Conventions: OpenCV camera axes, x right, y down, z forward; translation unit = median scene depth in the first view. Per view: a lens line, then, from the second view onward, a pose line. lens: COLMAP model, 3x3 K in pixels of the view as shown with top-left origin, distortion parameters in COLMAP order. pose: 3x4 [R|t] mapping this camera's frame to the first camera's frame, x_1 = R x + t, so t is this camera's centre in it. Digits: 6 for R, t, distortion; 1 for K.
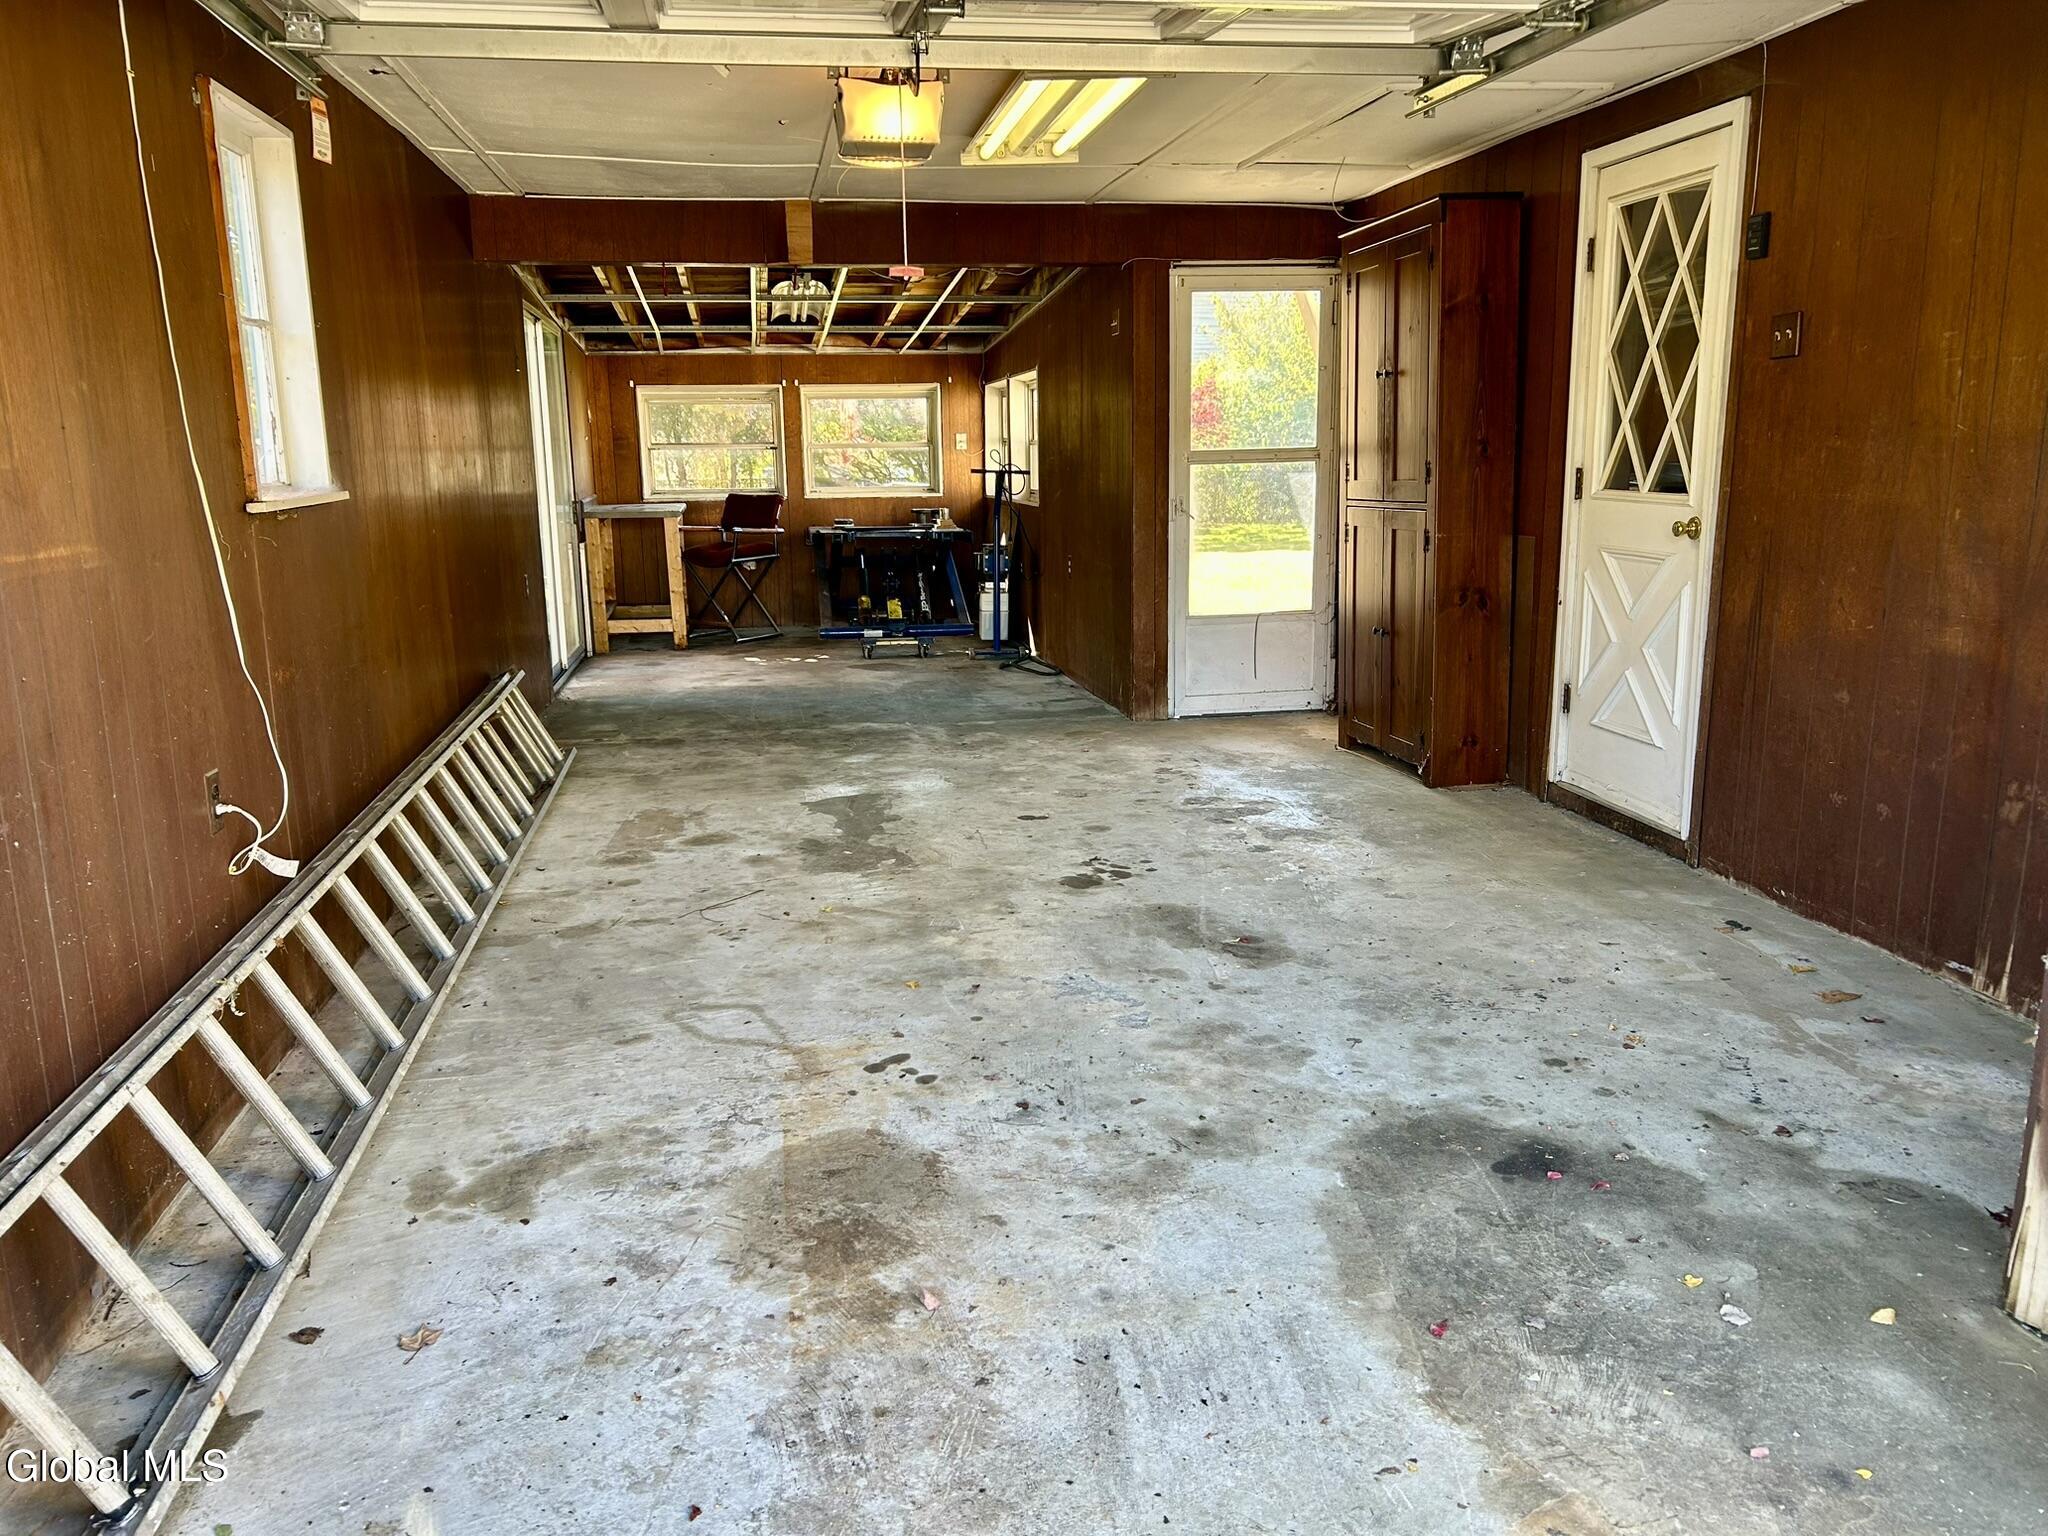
lens RADIAL K [[1546.6, 0, 1030.8], [0, 1546.6, 770.1], [0, 0, 1]] dist [0.029340, -0.038007]
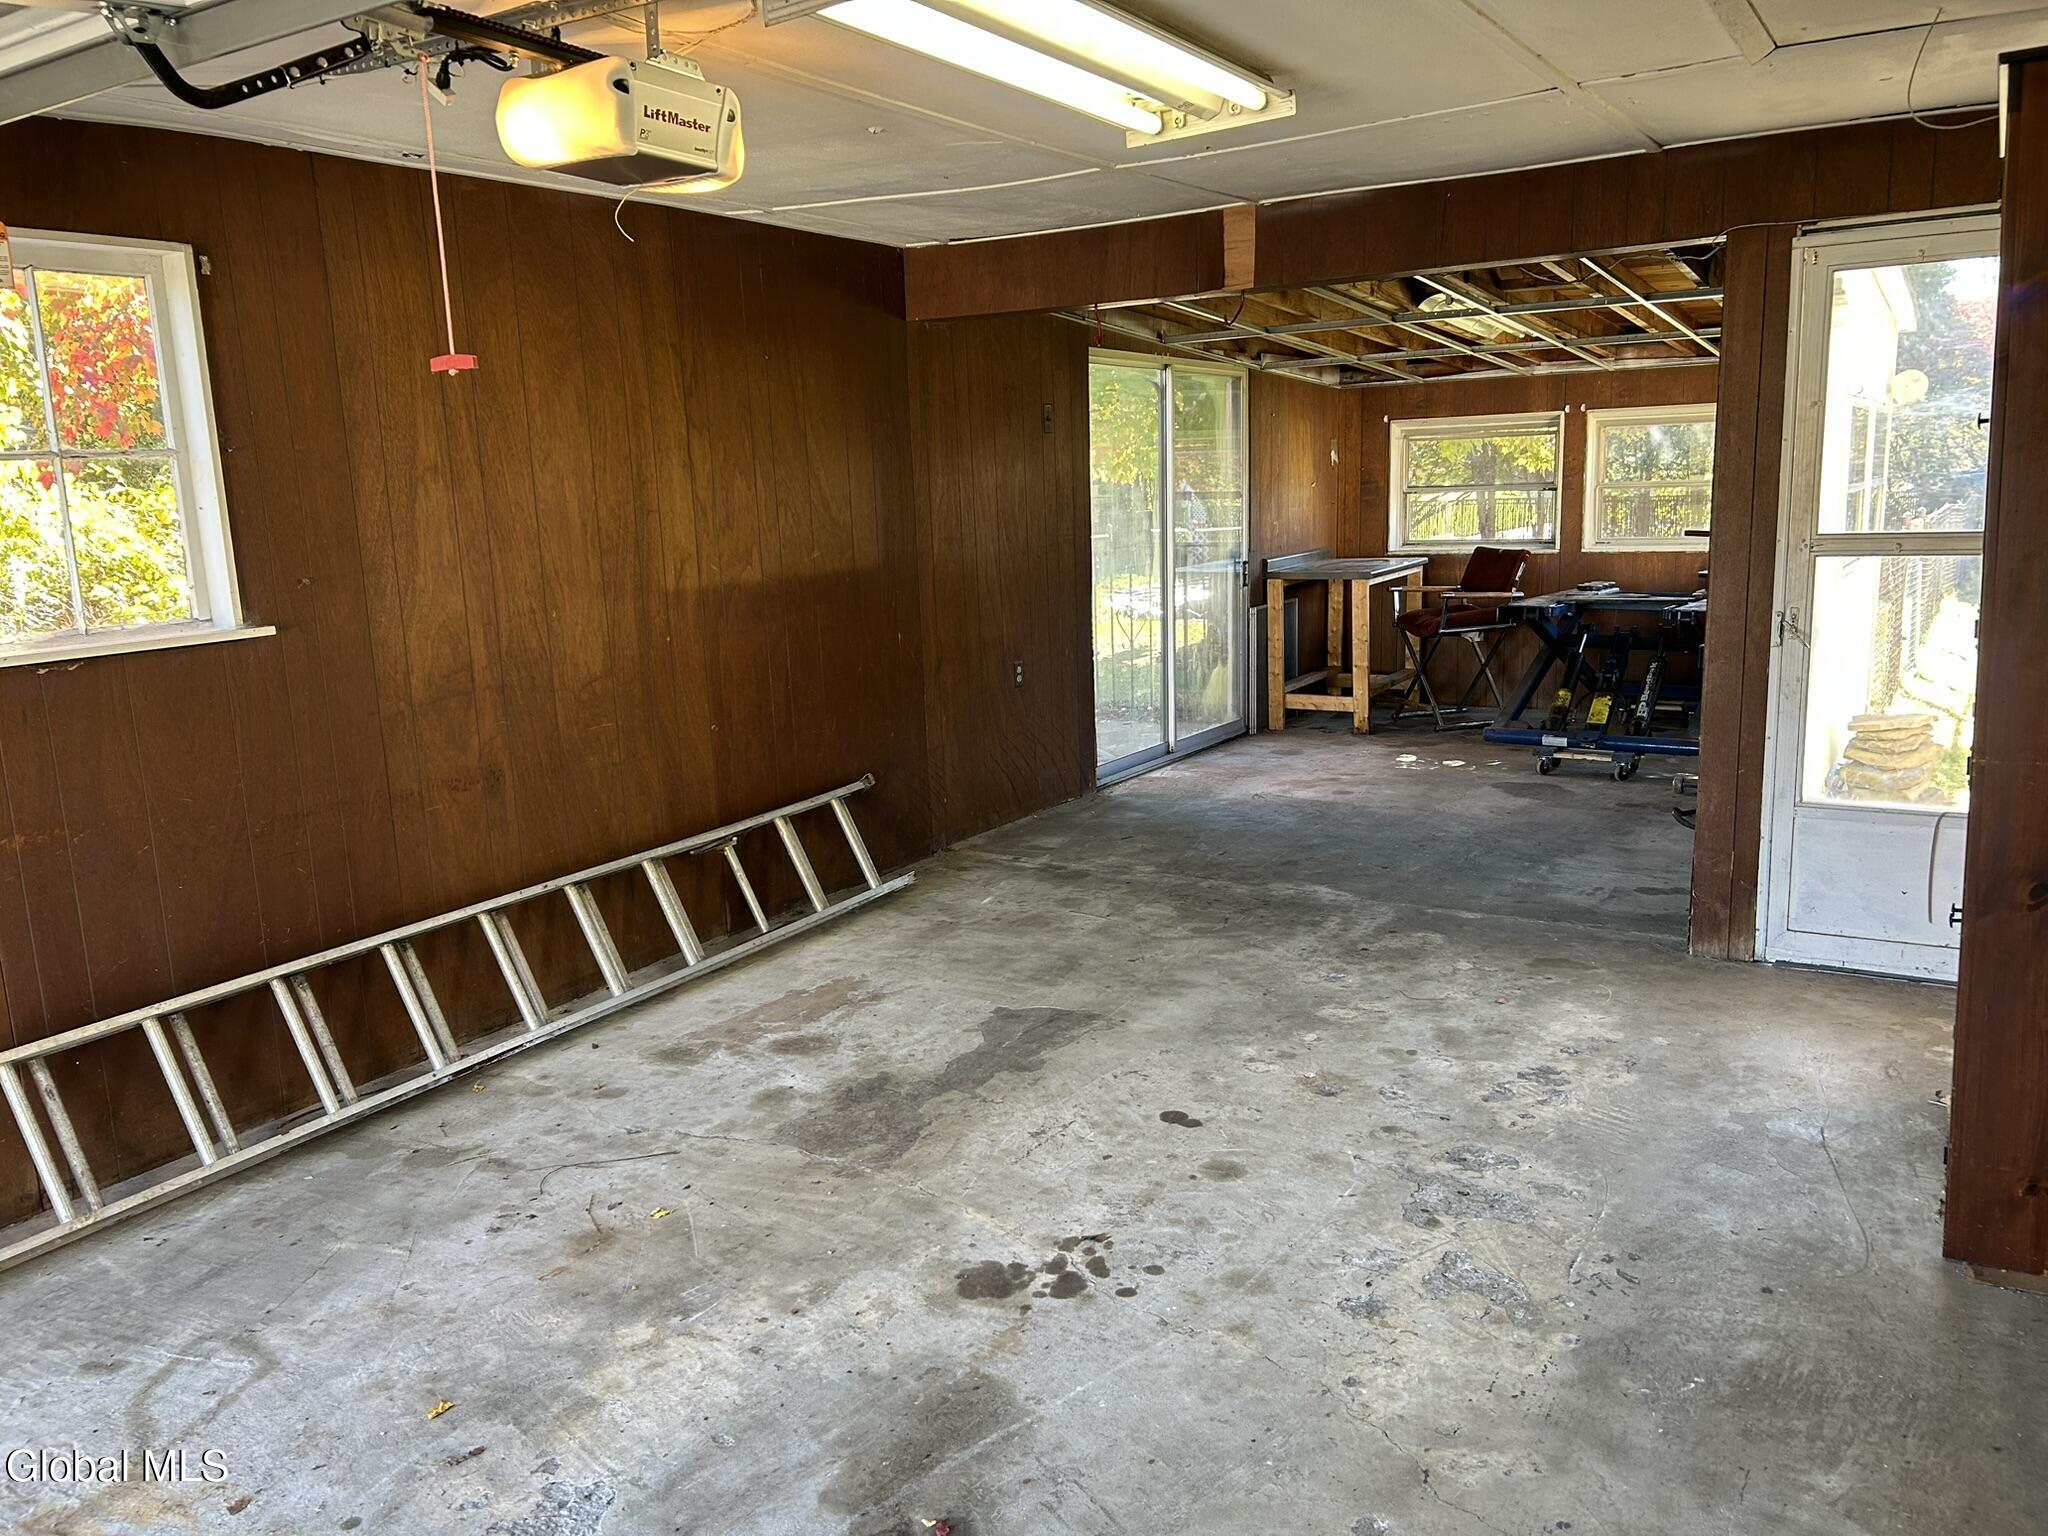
lens RADIAL K [[1546.6, 0, 1014.1], [0, 1546.6, 760.5], [0, 0, 1]] dist [0.029340, -0.038007]
pose [[0.740099, 0.111589, -0.663175, 0.414891], [-0.115255, 0.992594, 0.038395, -0.155283], [0.662548, 0.048018, 0.747479, 0.506301]]
